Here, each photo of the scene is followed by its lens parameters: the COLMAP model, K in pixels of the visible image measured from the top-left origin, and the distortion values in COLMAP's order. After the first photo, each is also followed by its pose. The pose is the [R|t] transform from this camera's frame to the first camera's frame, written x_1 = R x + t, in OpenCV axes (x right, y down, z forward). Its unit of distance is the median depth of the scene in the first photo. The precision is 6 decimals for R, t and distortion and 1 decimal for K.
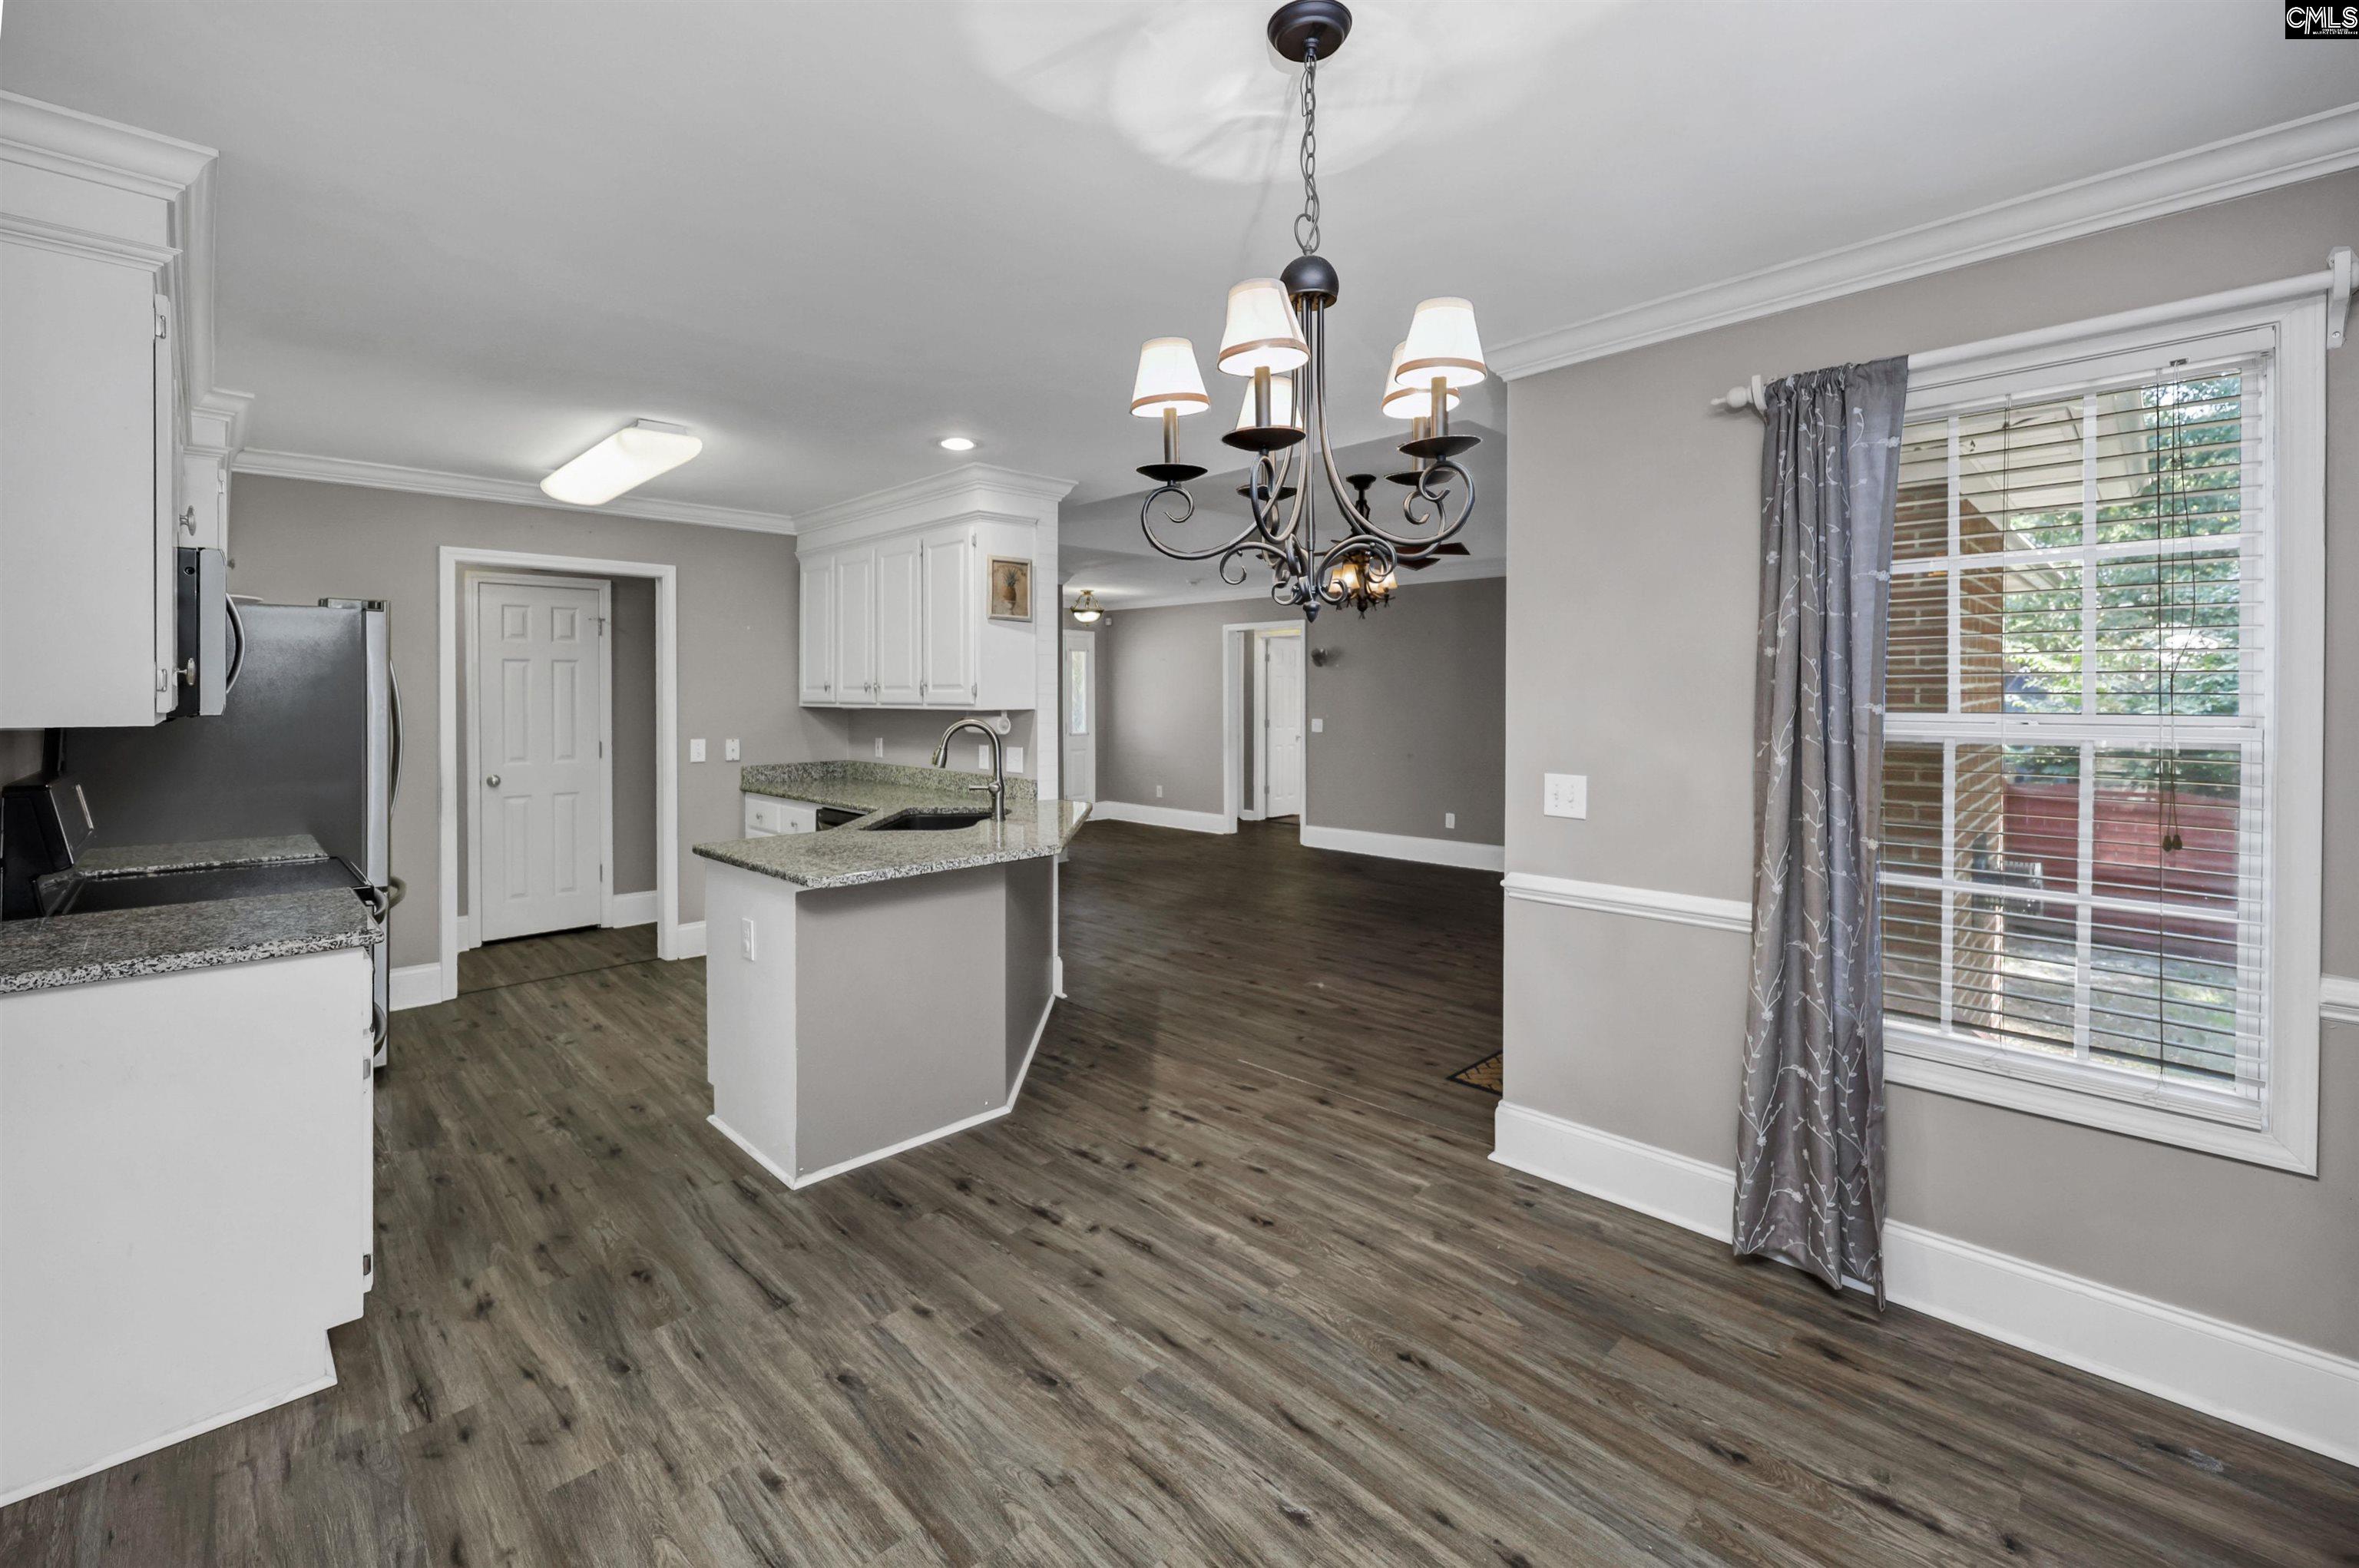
lens RADIAL K [[1004.3, 0, 1192.4], [0, 1004.3, 707.8], [0, 0, 1]] dist [-0.004121, 0.002250]
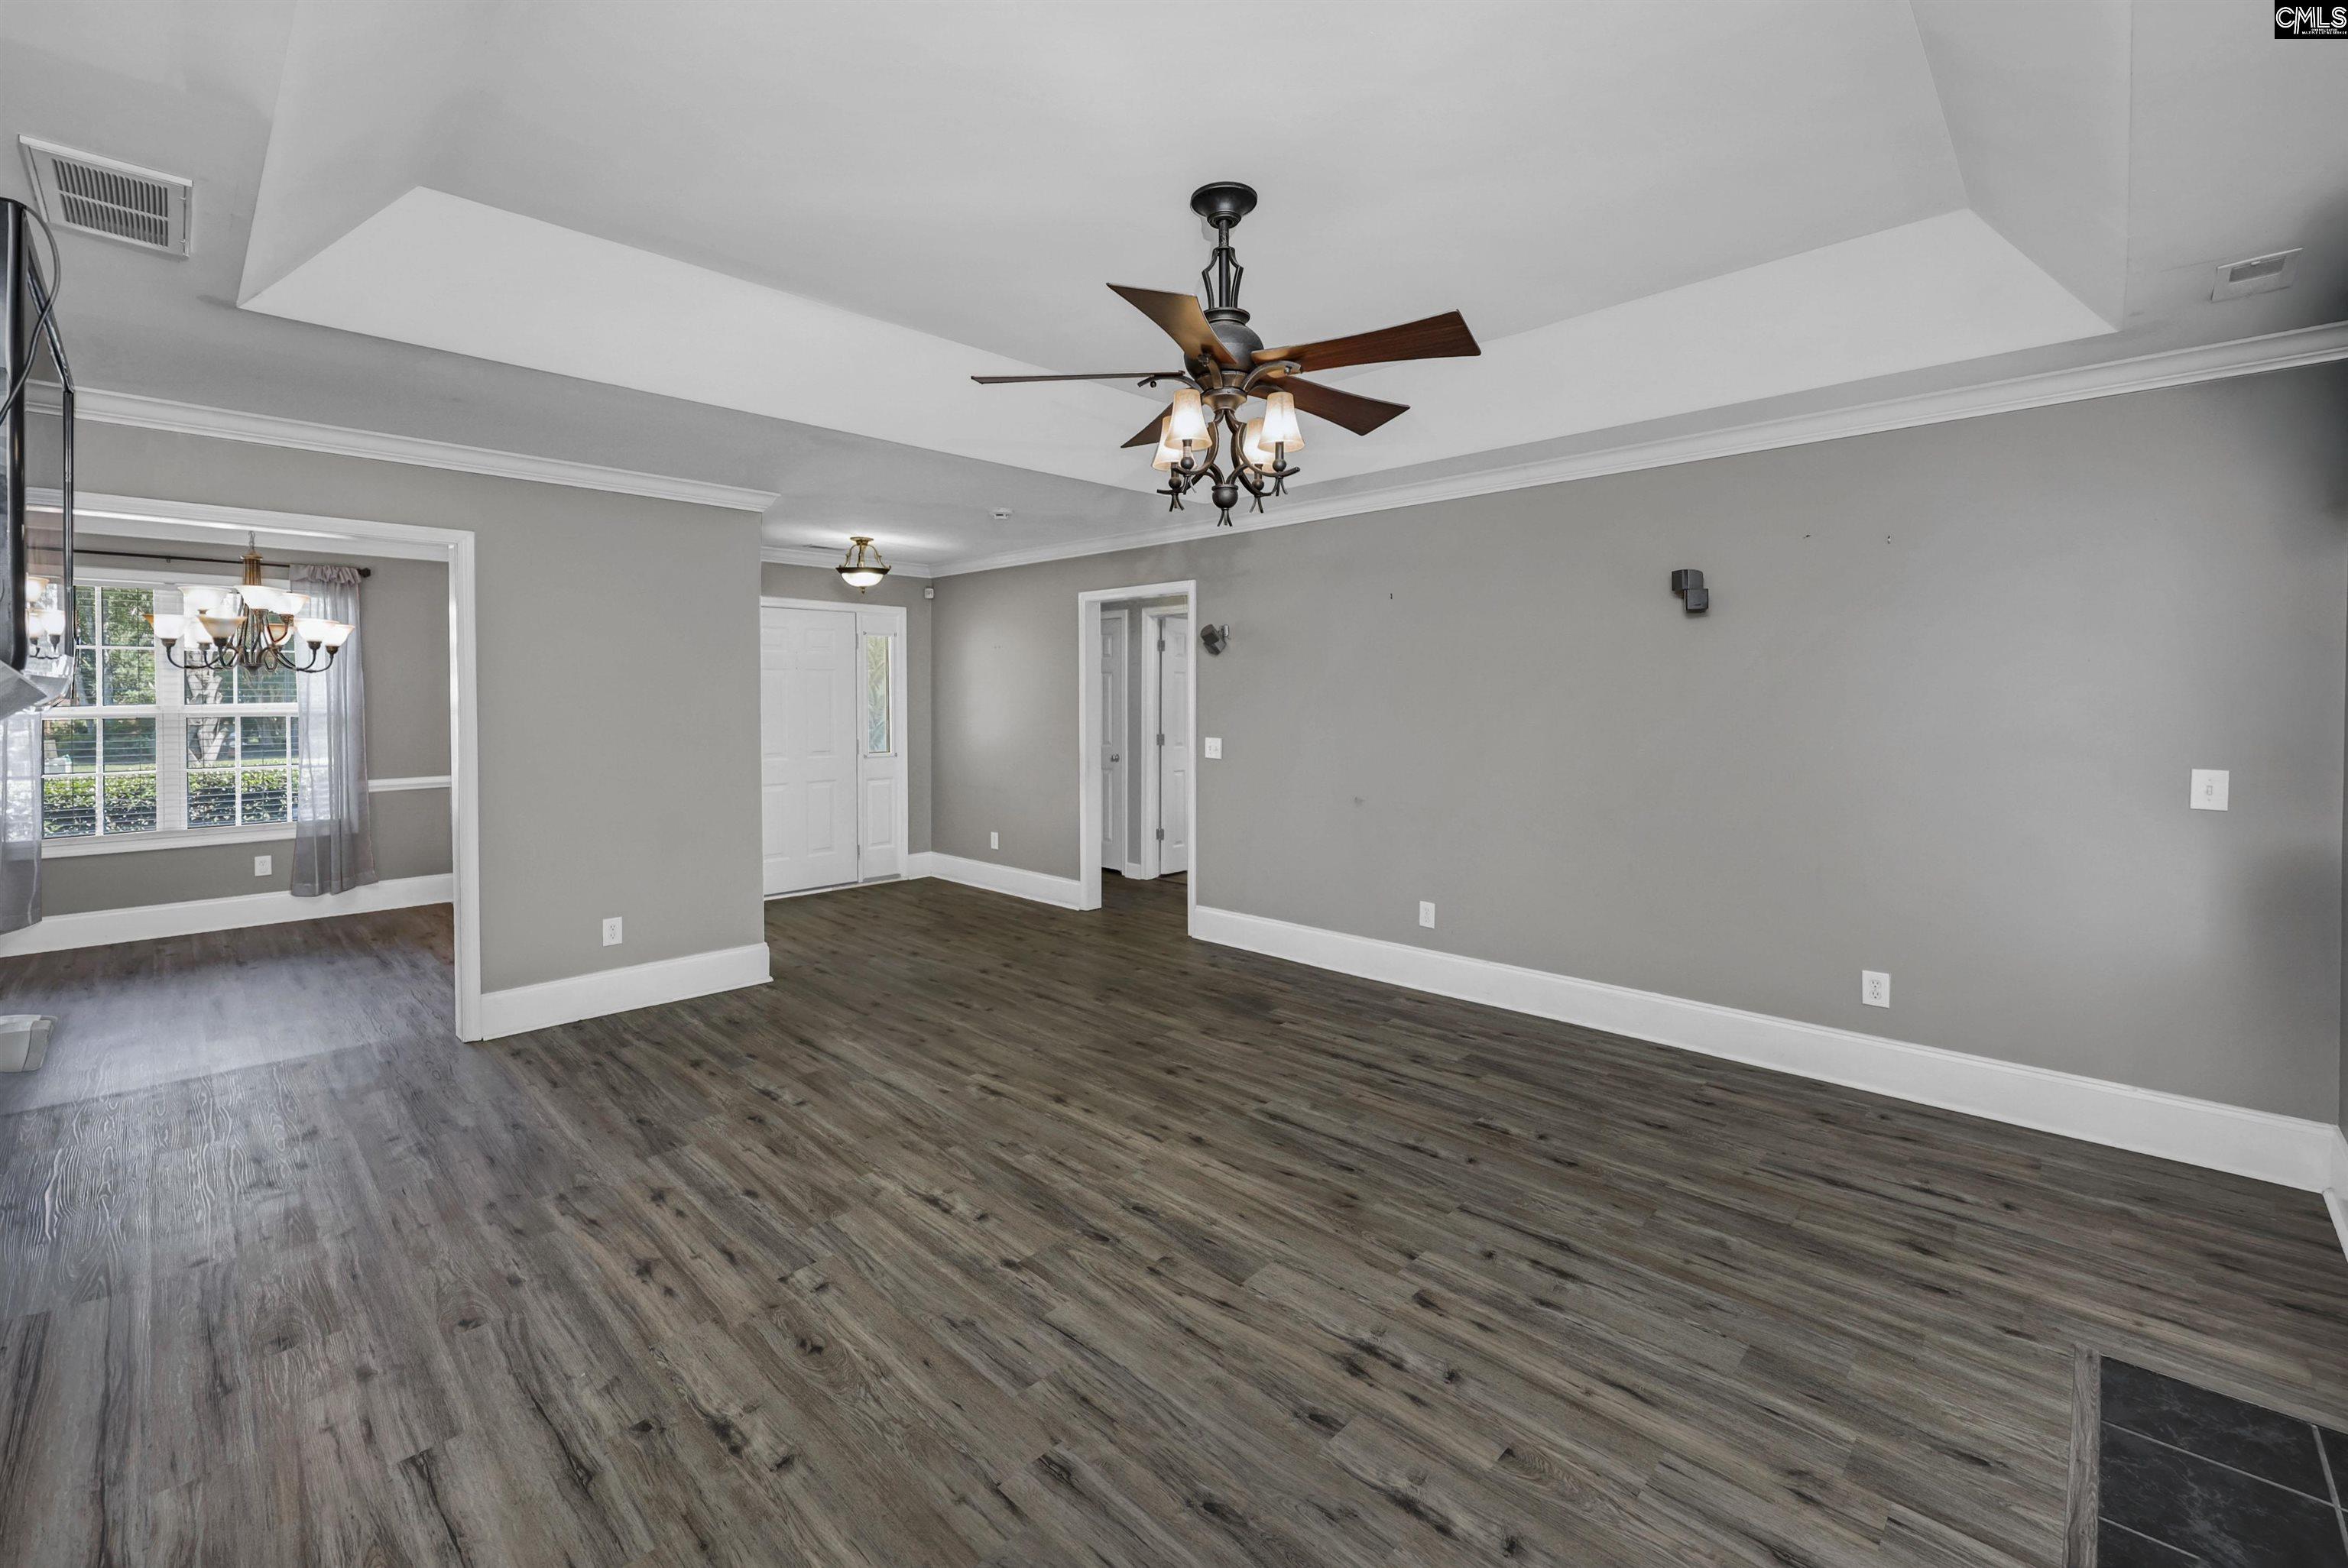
lens RADIAL K [[974.3, 0, 1235.1], [0, 974.3, 713.0], [0, 0, 1]] dist [-0.000394, 0.000103]
pose [[0.998211, -0.000557, 0.059785, 0.324918], [0.000385, 0.999996, 0.002877, -0.017323], [-0.059786, -0.002849, 0.998207, 1.273044]]
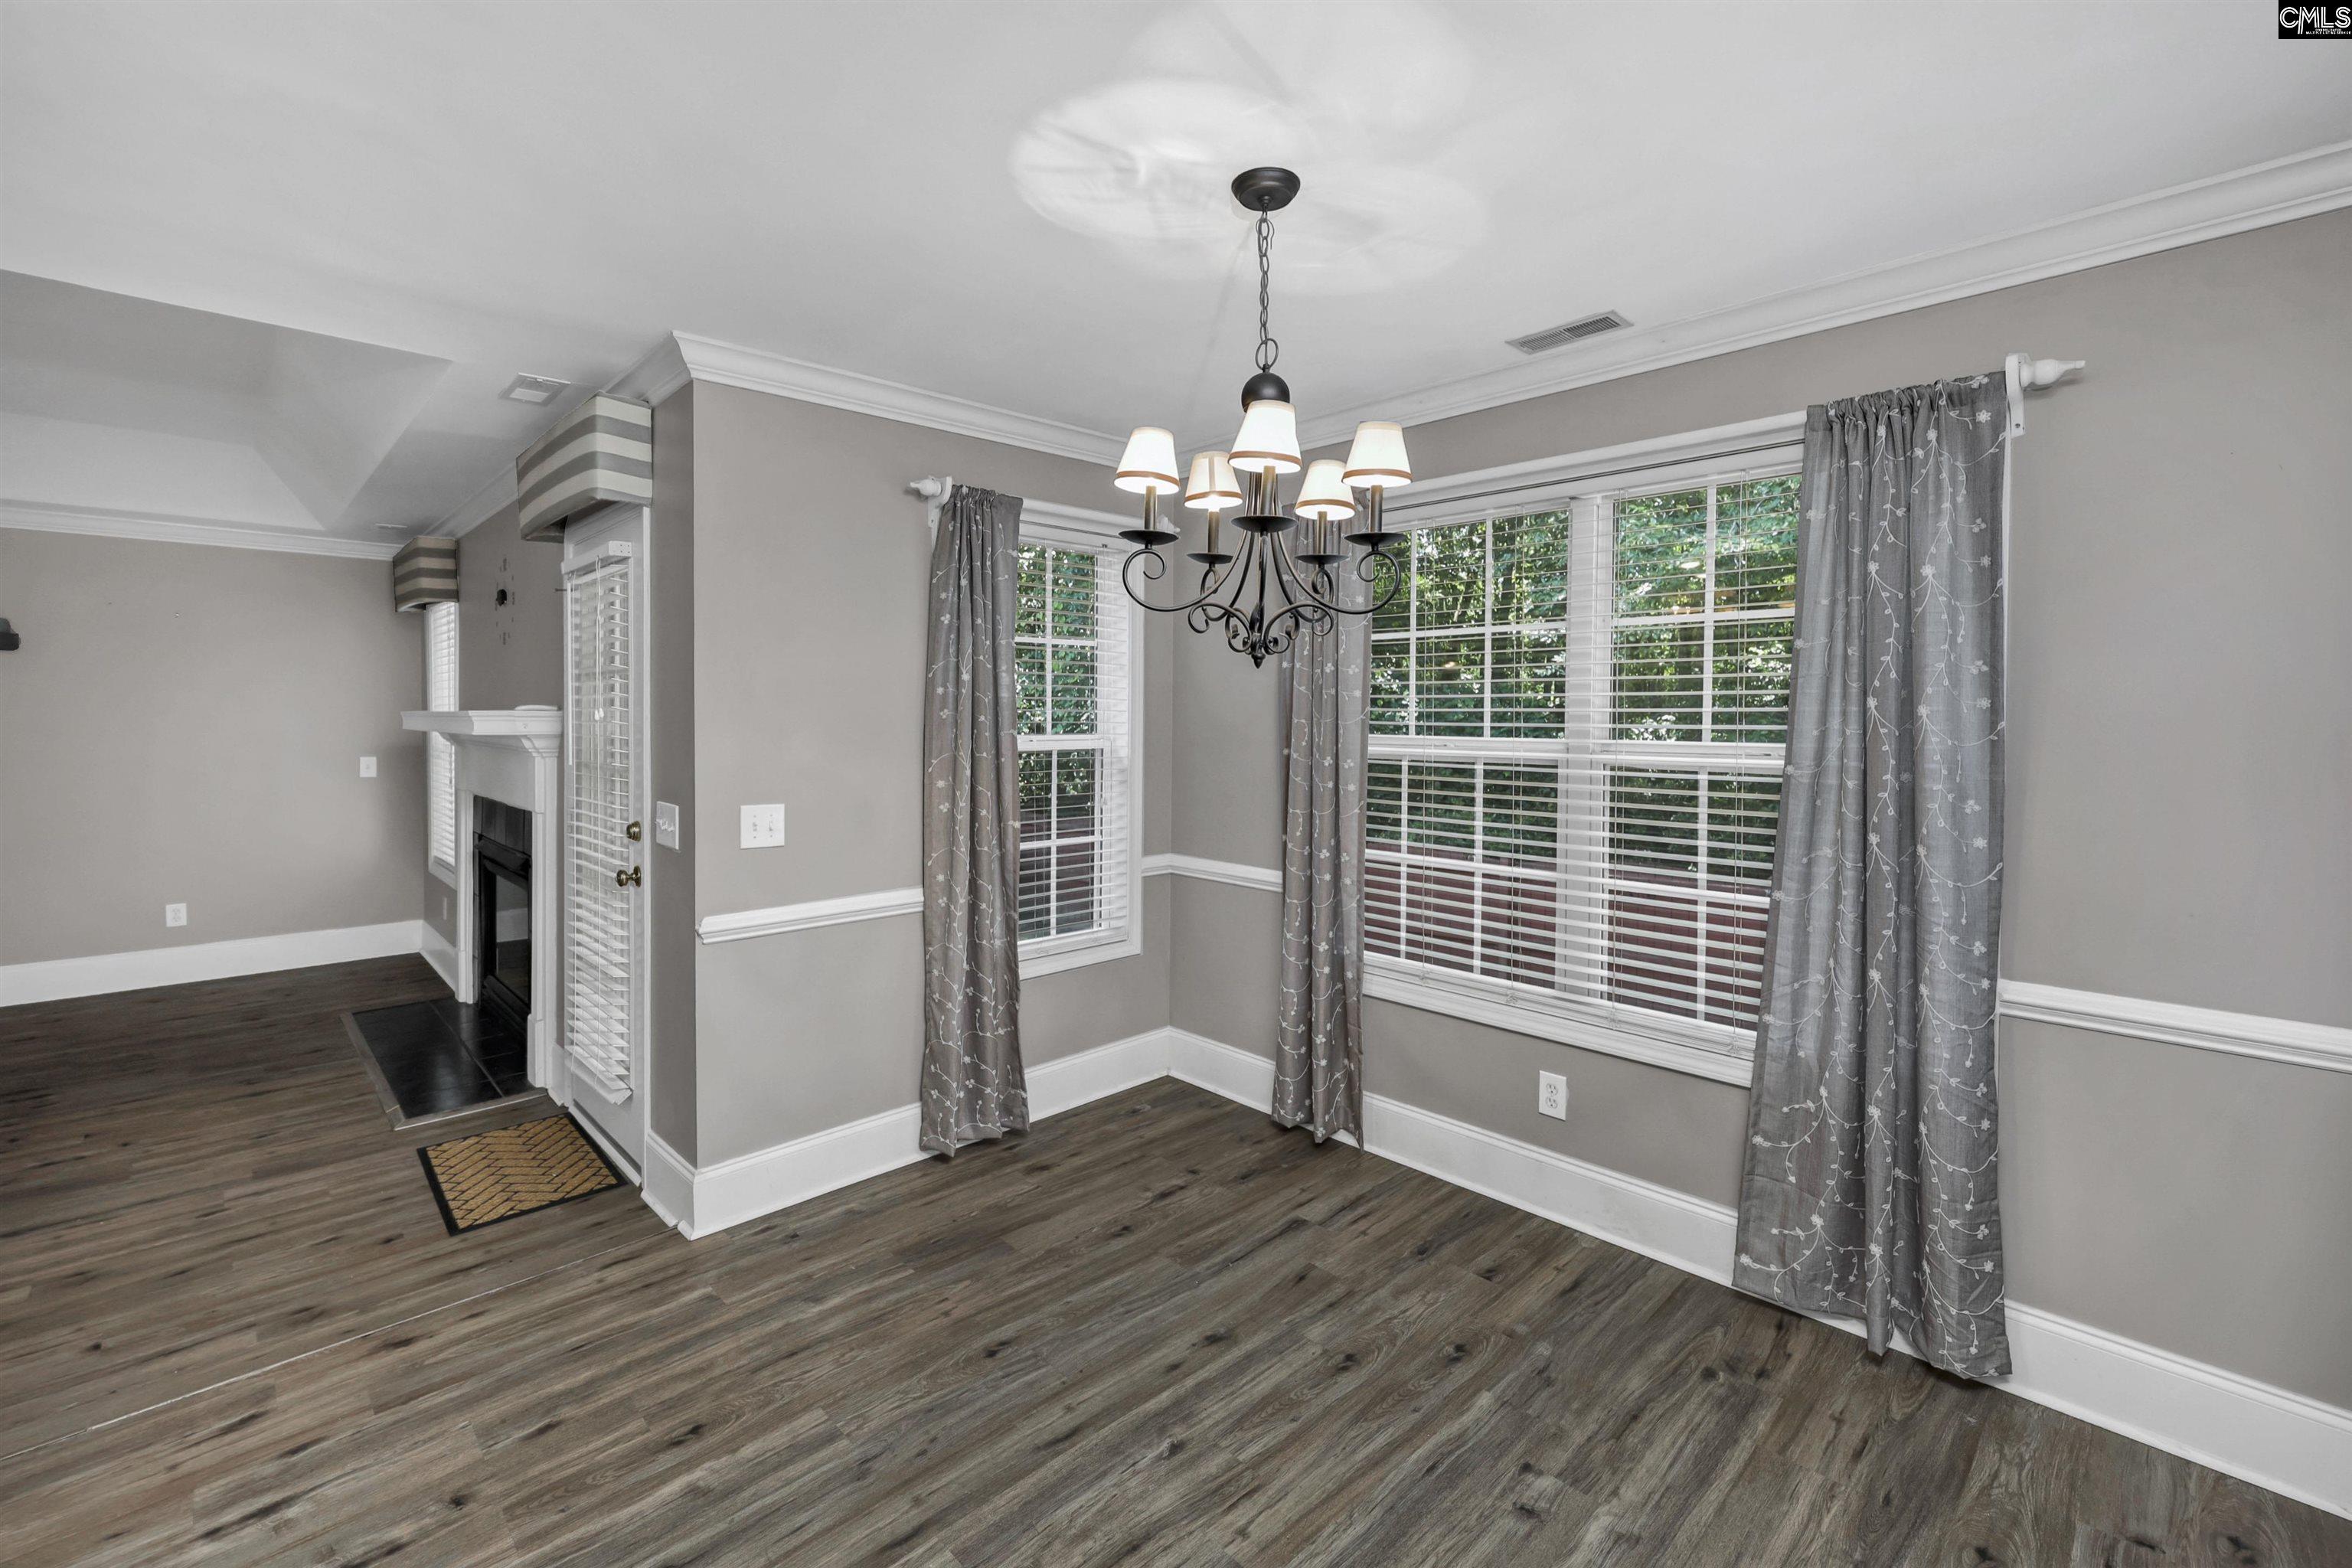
lens RADIAL K [[1001.3, 0, 1117.6], [0, 1001.3, 769.6], [0, 0, 1]] dist [-0.004121, 0.002250]
pose [[0.031655, -0.048577, 0.998318, -0.601683], [0.012087, 0.998764, 0.048215, -0.012365], [-0.999426, 0.010540, 0.032203, 0.616209]]
